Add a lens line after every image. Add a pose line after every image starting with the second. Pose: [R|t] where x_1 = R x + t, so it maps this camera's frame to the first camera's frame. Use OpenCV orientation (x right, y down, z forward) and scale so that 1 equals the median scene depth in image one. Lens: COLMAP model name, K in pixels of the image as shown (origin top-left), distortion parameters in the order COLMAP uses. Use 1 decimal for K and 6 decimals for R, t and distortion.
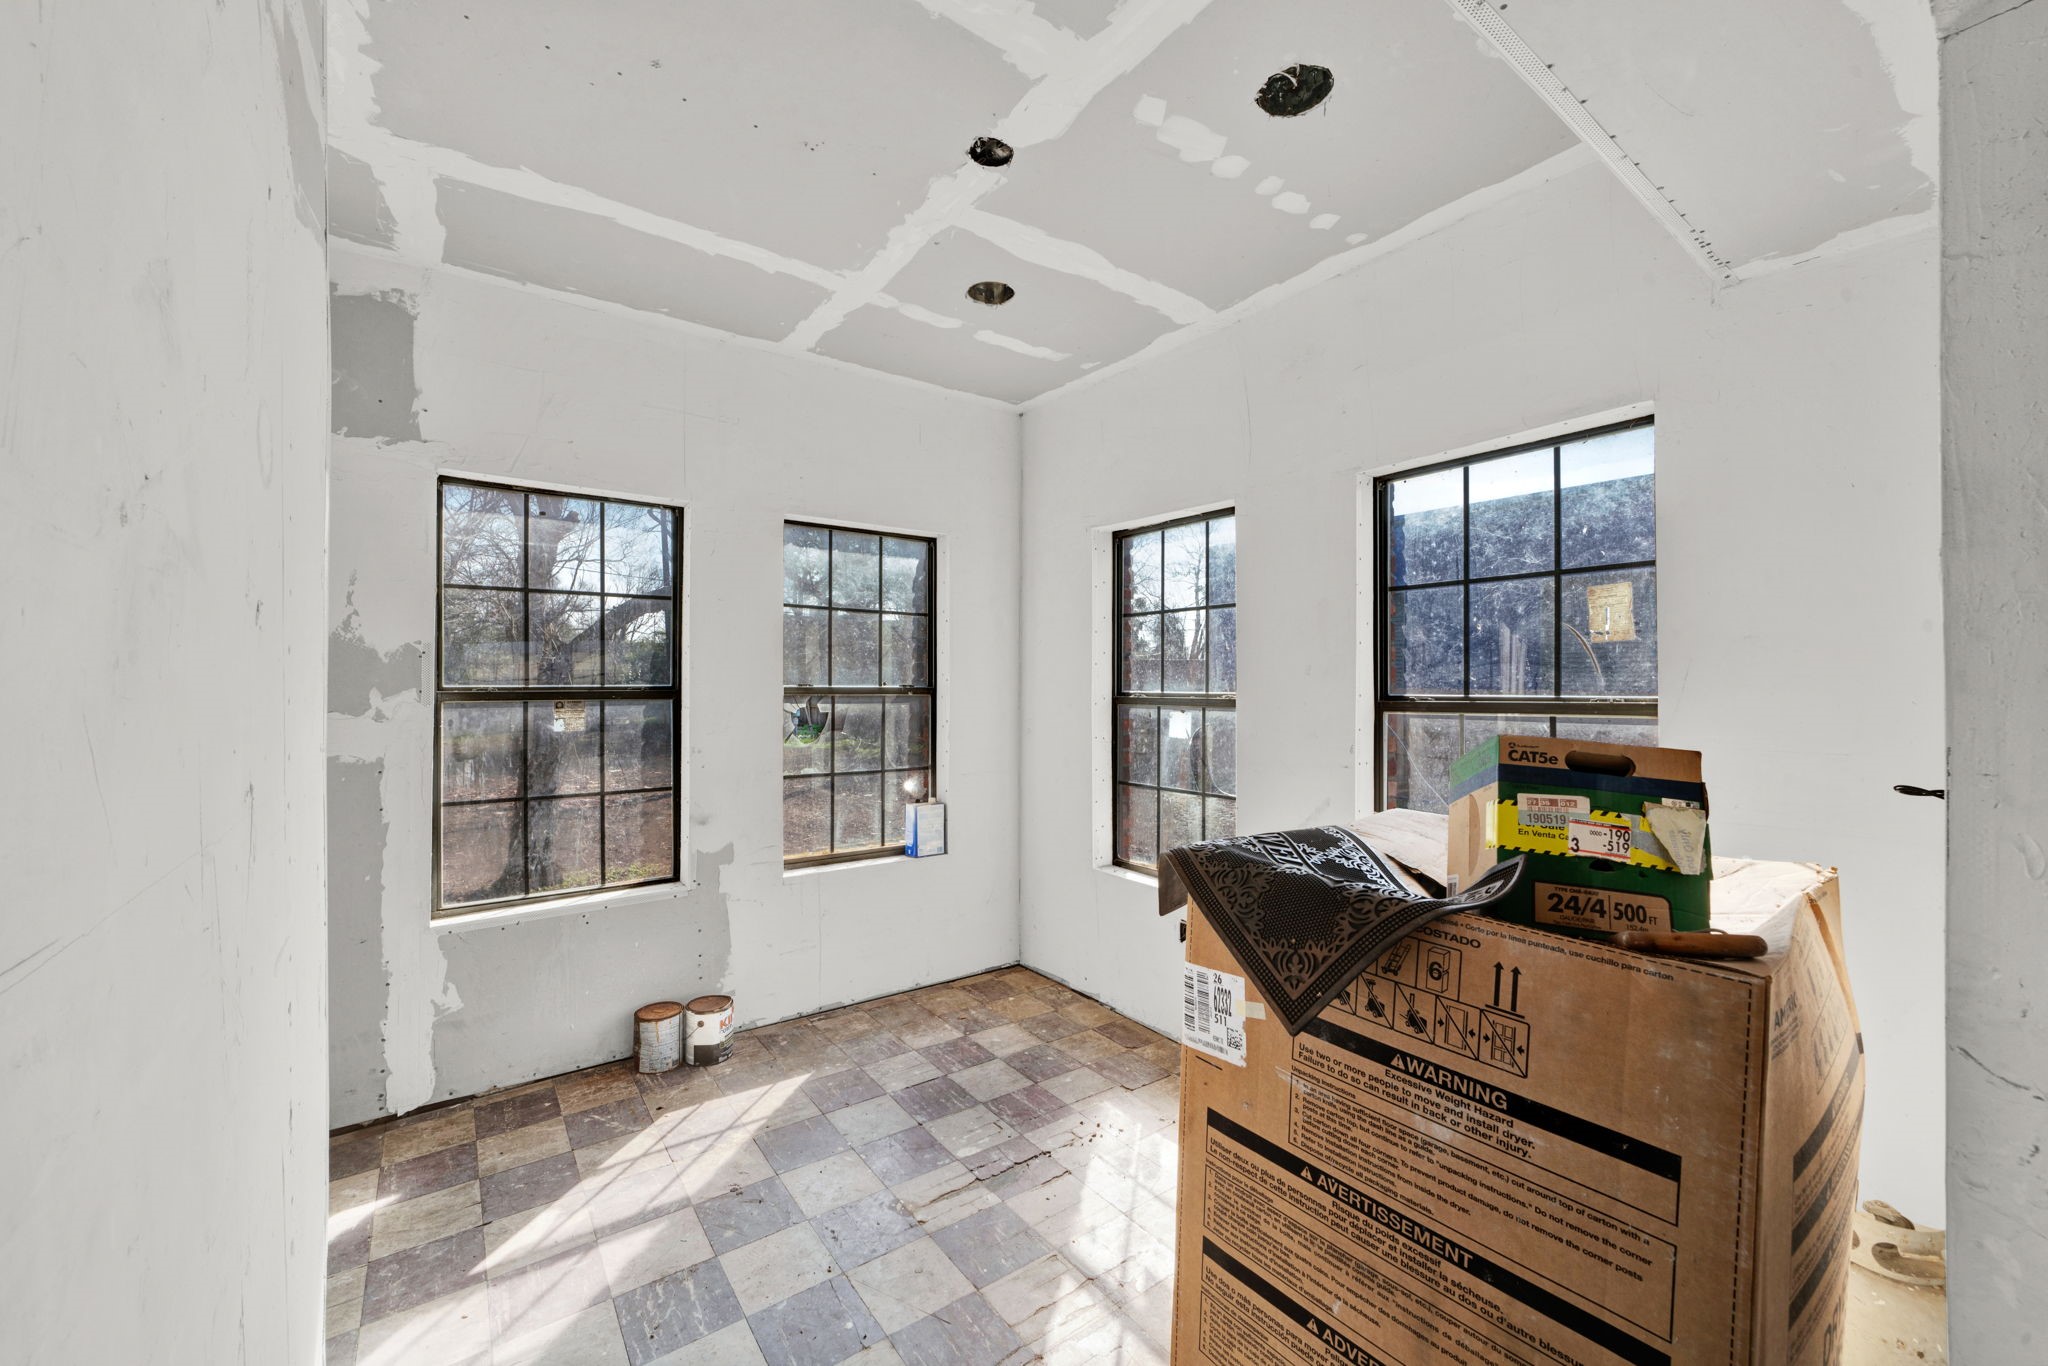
lens RADIAL K [[795.7, 0, 1025.1], [0, 795.7, 685.7], [0, 0, 1]] dist [0.002194, 0.000313]
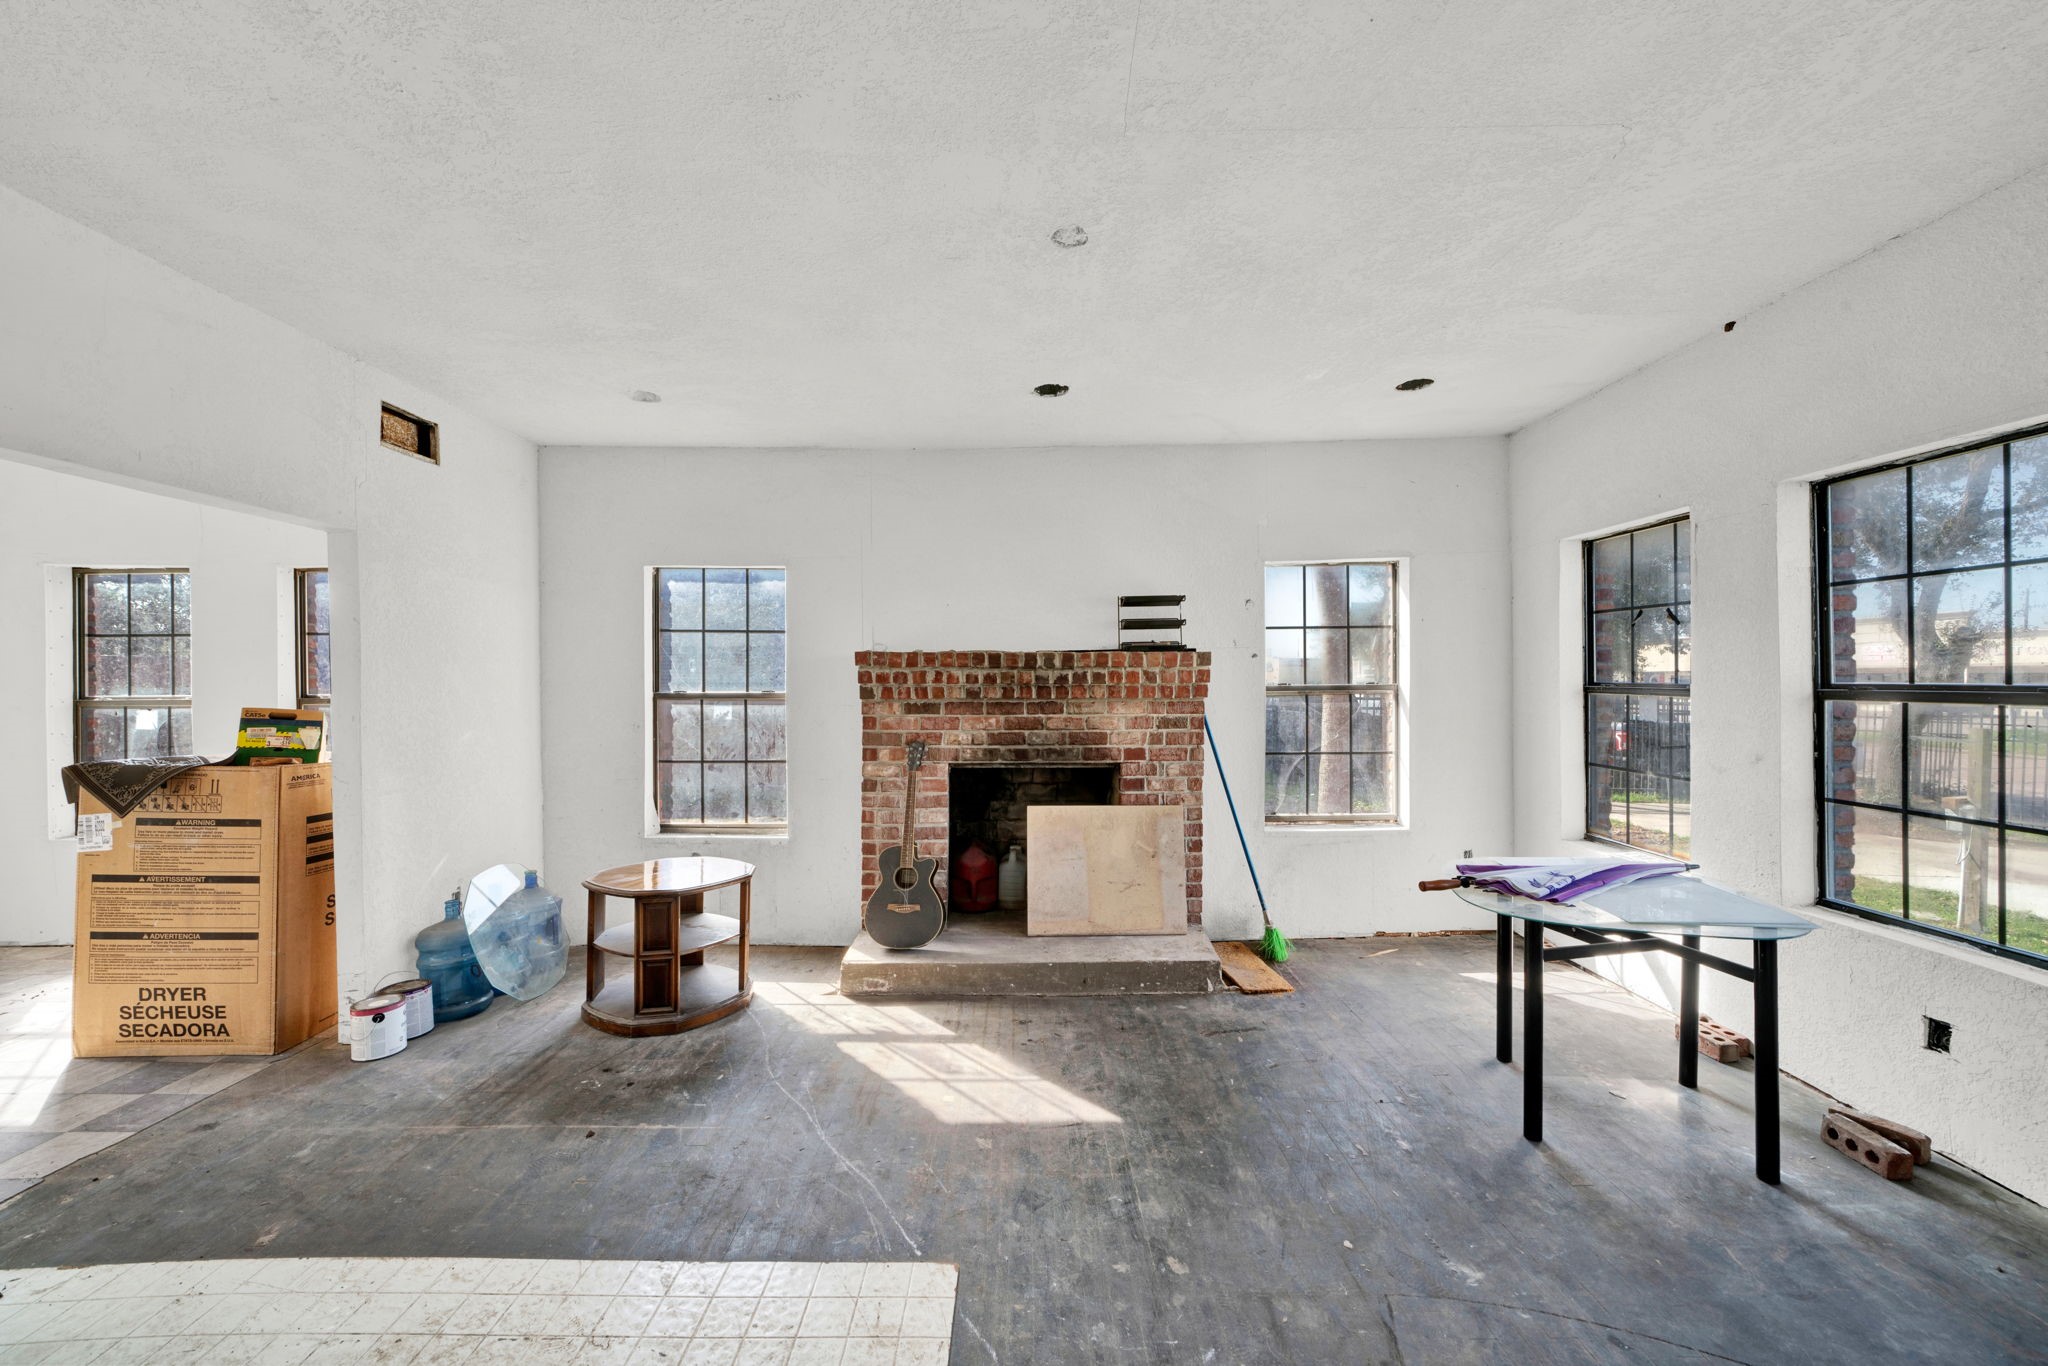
lens RADIAL K [[795.7, 0, 1025.4], [0, 795.7, 688.5], [0, 0, 1]] dist [0.002194, 0.000313]
pose [[0.598067, -0.011175, 0.801368, -0.001824], [0.009778, 0.999930, 0.006646, 0.002056], [-0.801386, 0.003861, 0.598135, -2.857141]]
